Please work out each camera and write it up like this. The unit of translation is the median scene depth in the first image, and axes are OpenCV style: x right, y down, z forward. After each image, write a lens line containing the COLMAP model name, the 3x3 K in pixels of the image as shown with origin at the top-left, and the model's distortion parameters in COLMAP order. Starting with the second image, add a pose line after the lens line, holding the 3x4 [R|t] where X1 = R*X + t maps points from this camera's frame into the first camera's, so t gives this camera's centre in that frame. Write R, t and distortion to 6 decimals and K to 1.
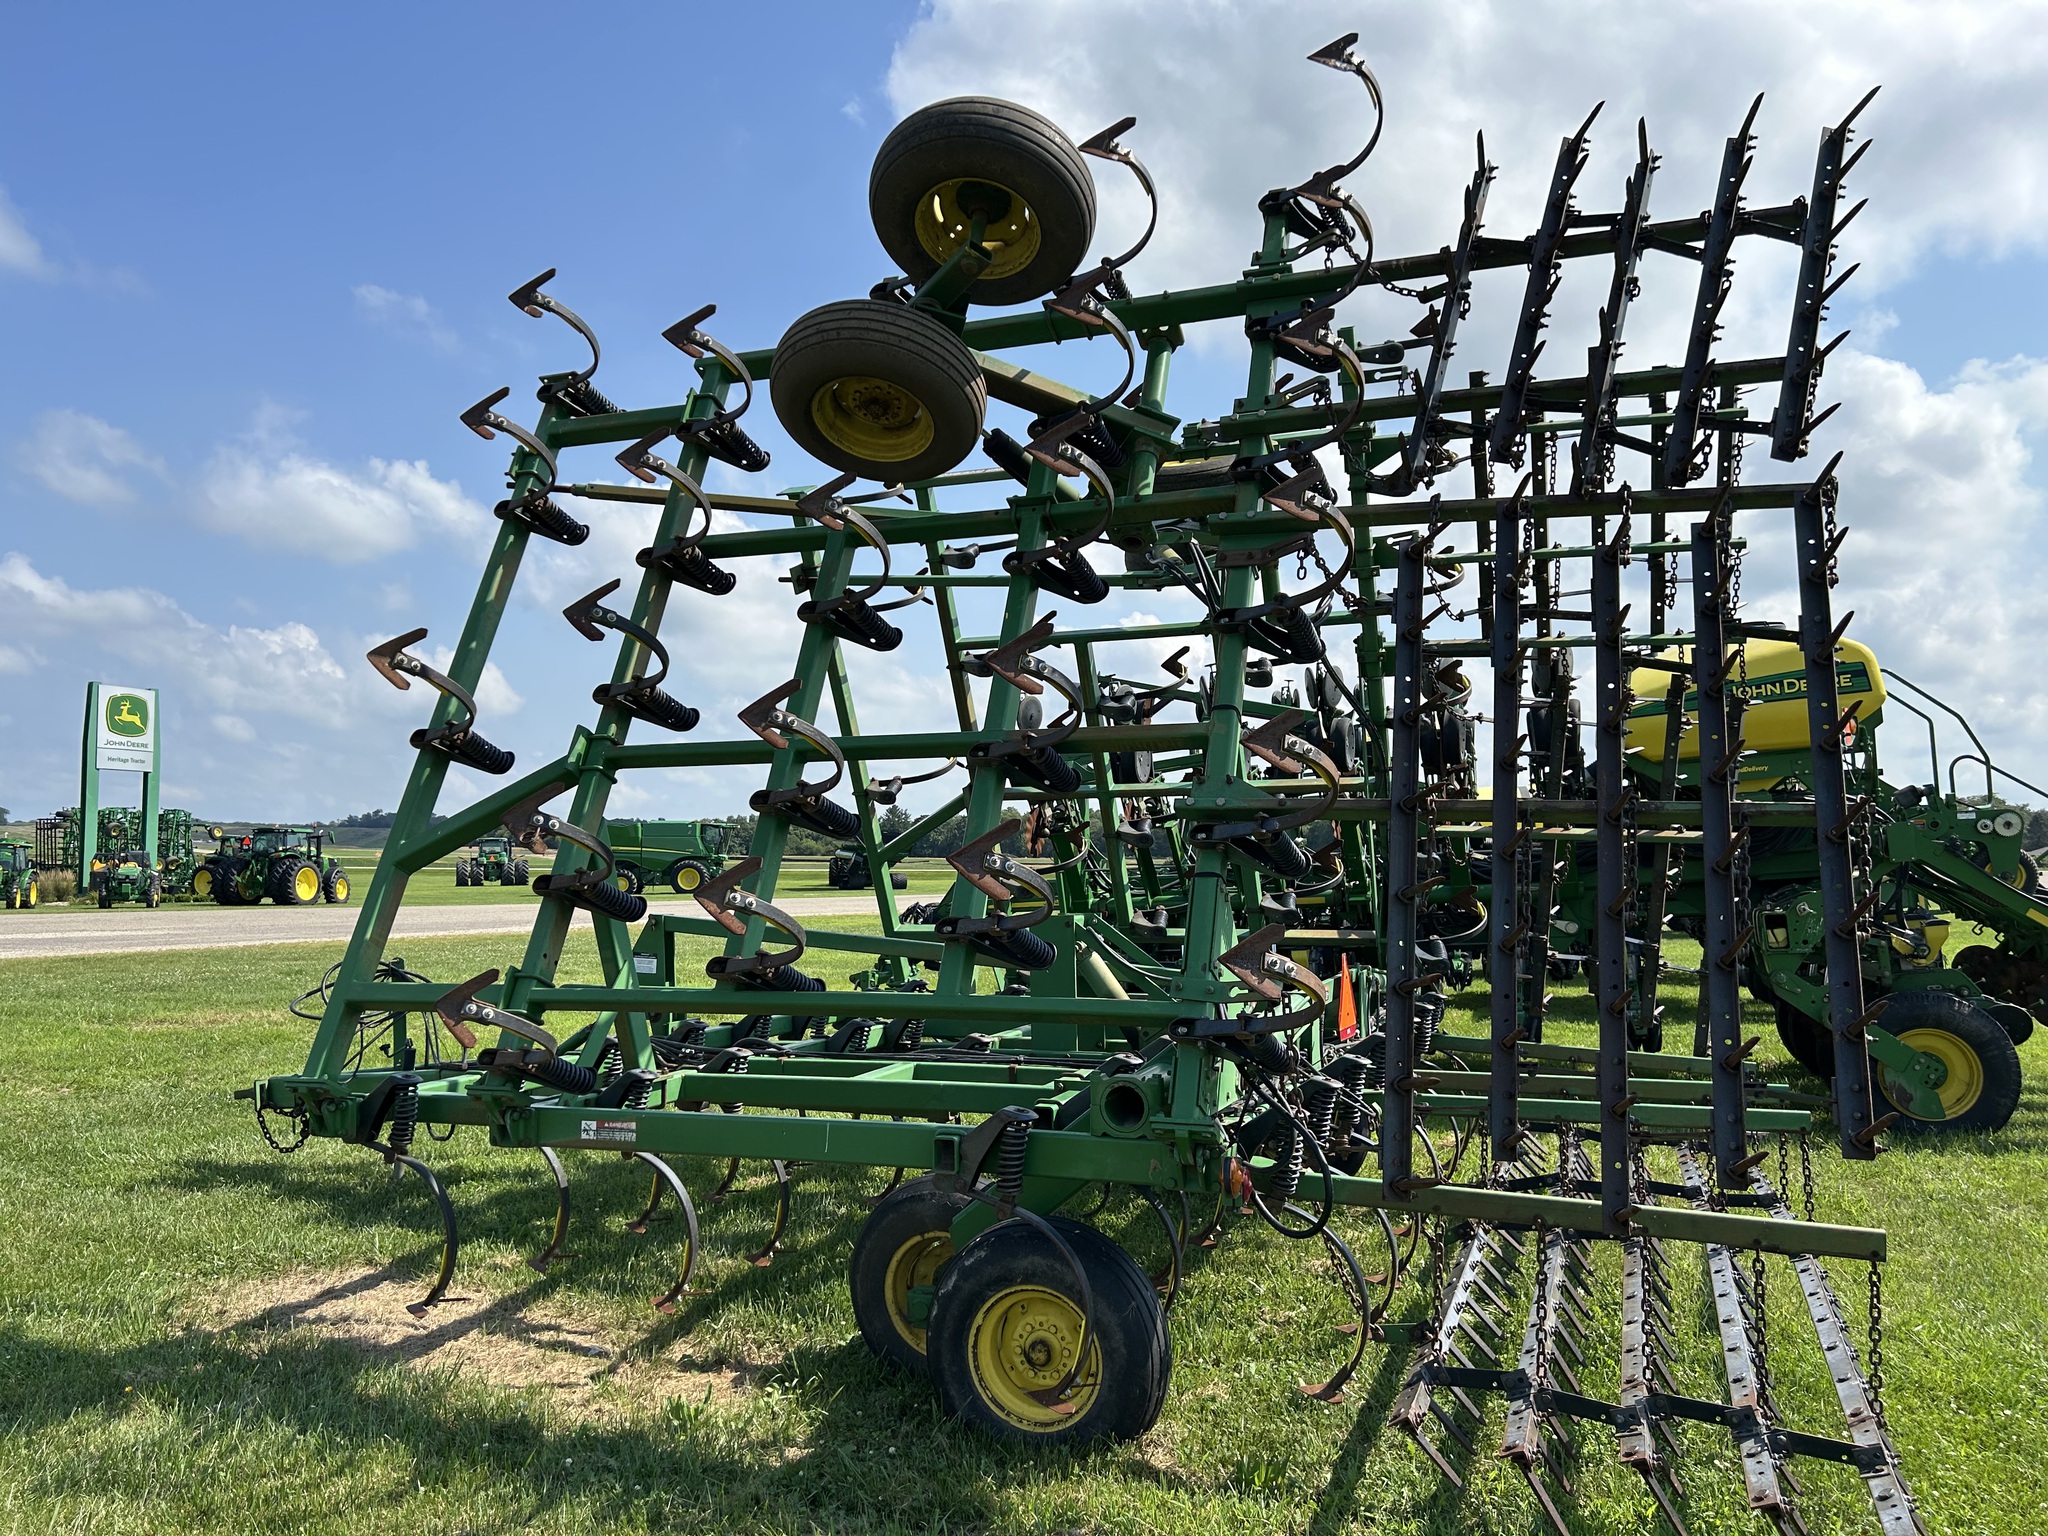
lens RADIAL K [[1551.7, 0, 1028.1], [0, 1551.7, 777.0], [0, 0, 1]] dist [0.044956, -0.043765]
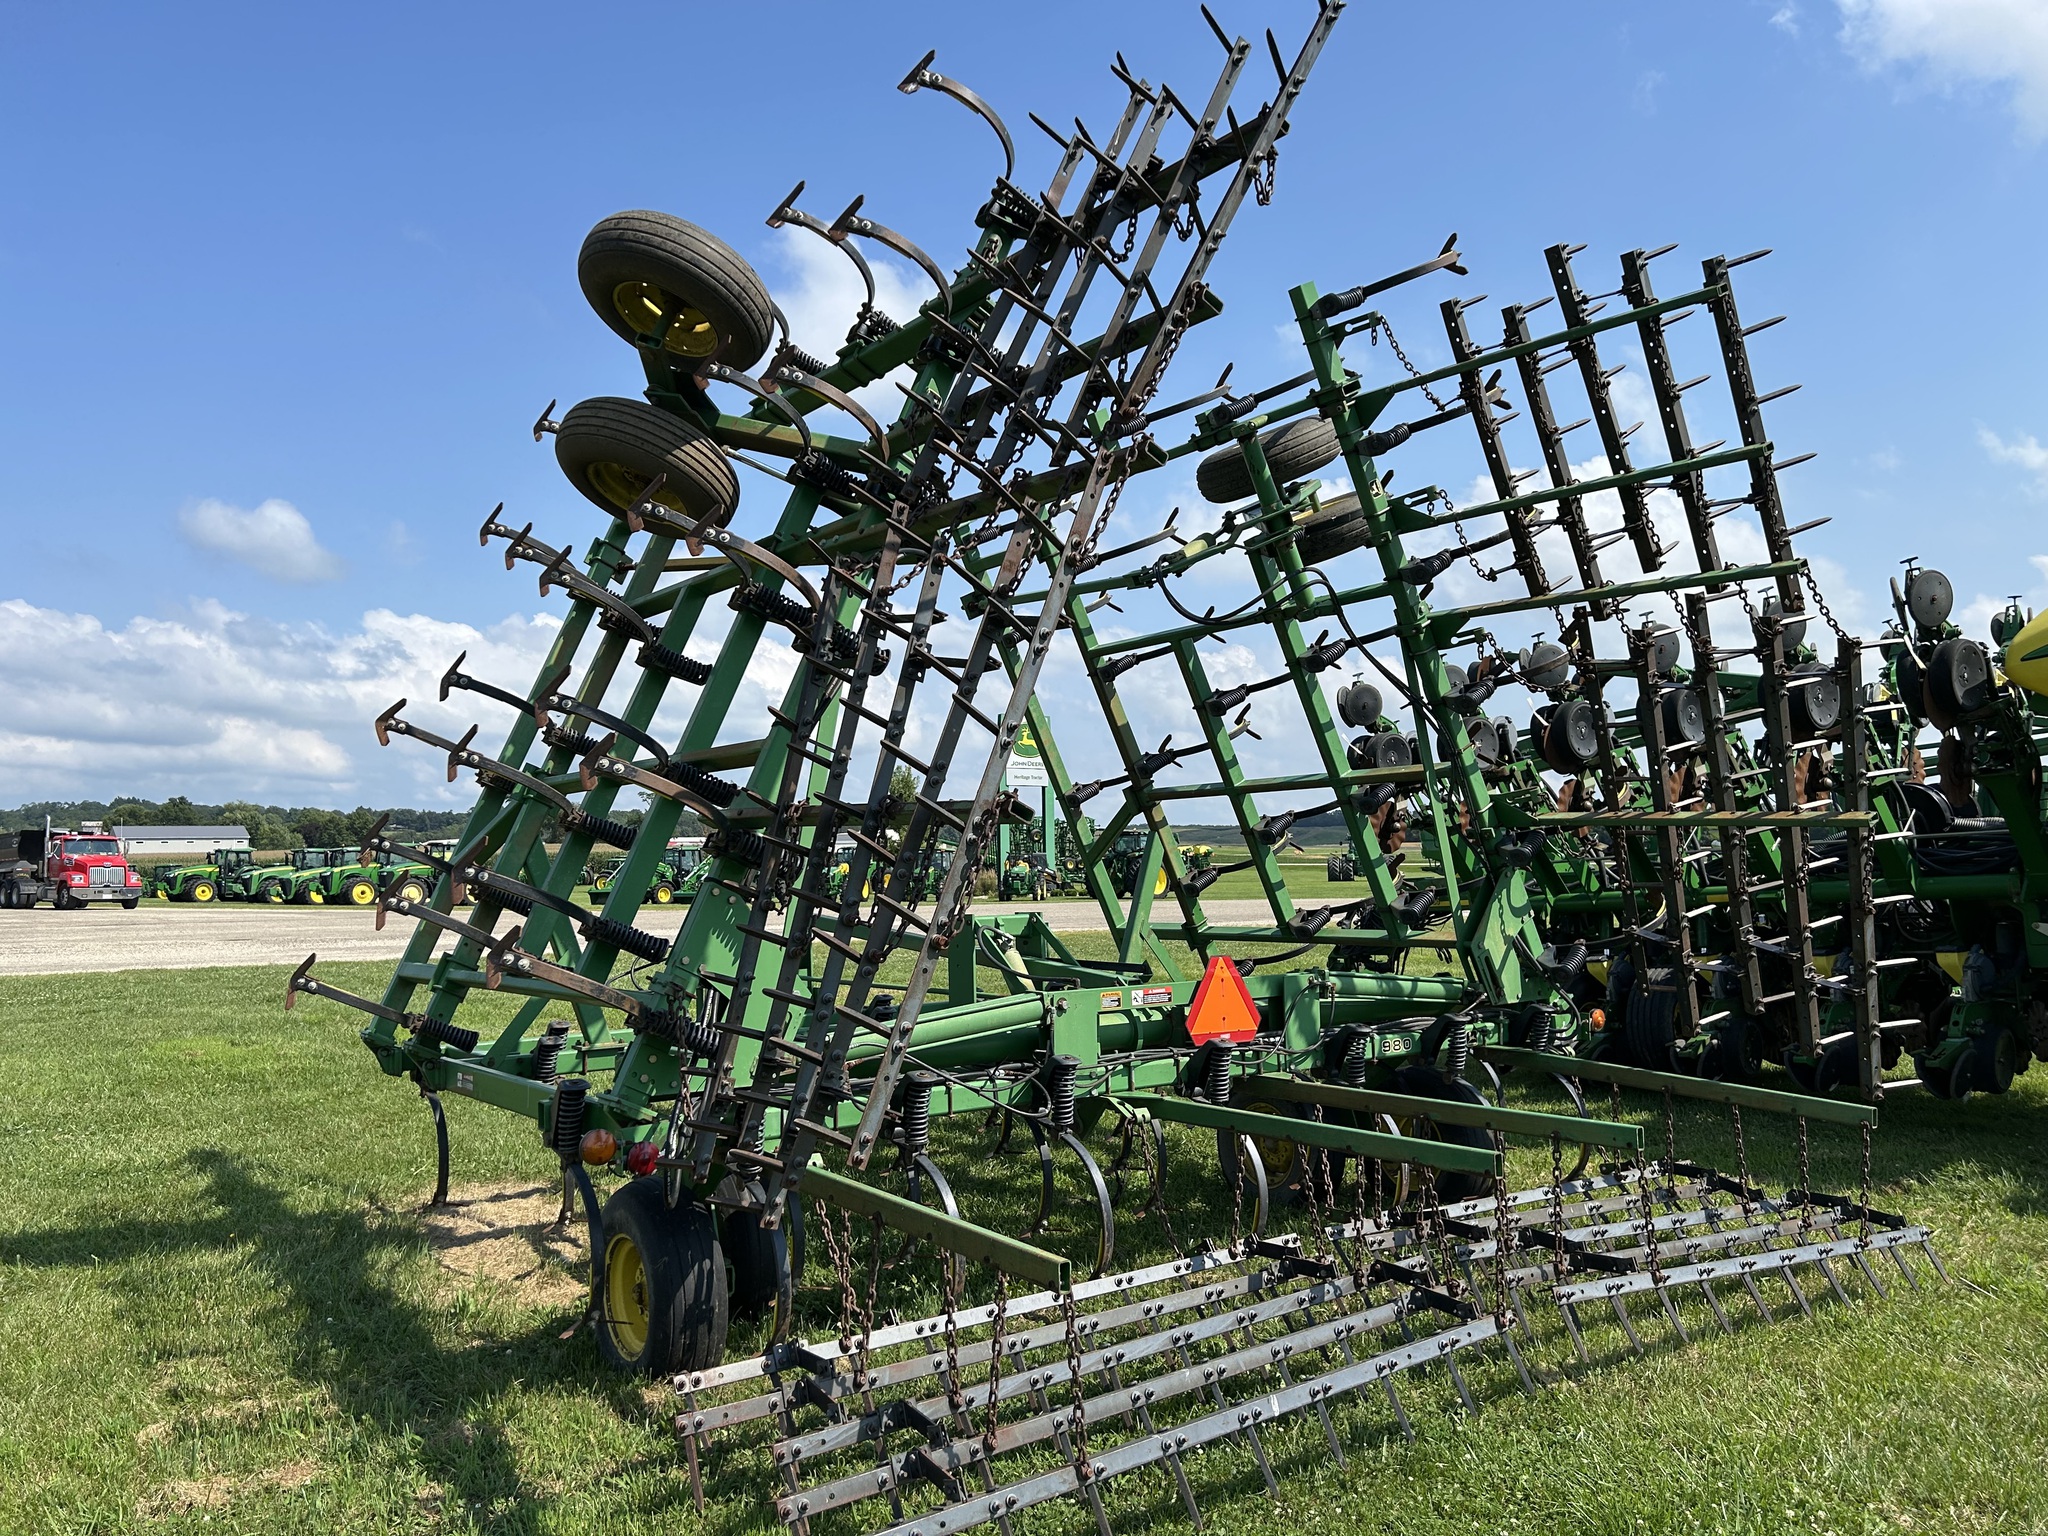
lens RADIAL K [[1551.7, 0, 1027.4], [0, 1551.7, 759.9], [0, 0, 1]] dist [0.044956, -0.043765]
pose [[0.832718, -0.050042, -0.551431, 0.540506], [0.046118, 0.998715, -0.020991, 0.007254], [0.551773, -0.007951, 0.833956, 0.121814]]
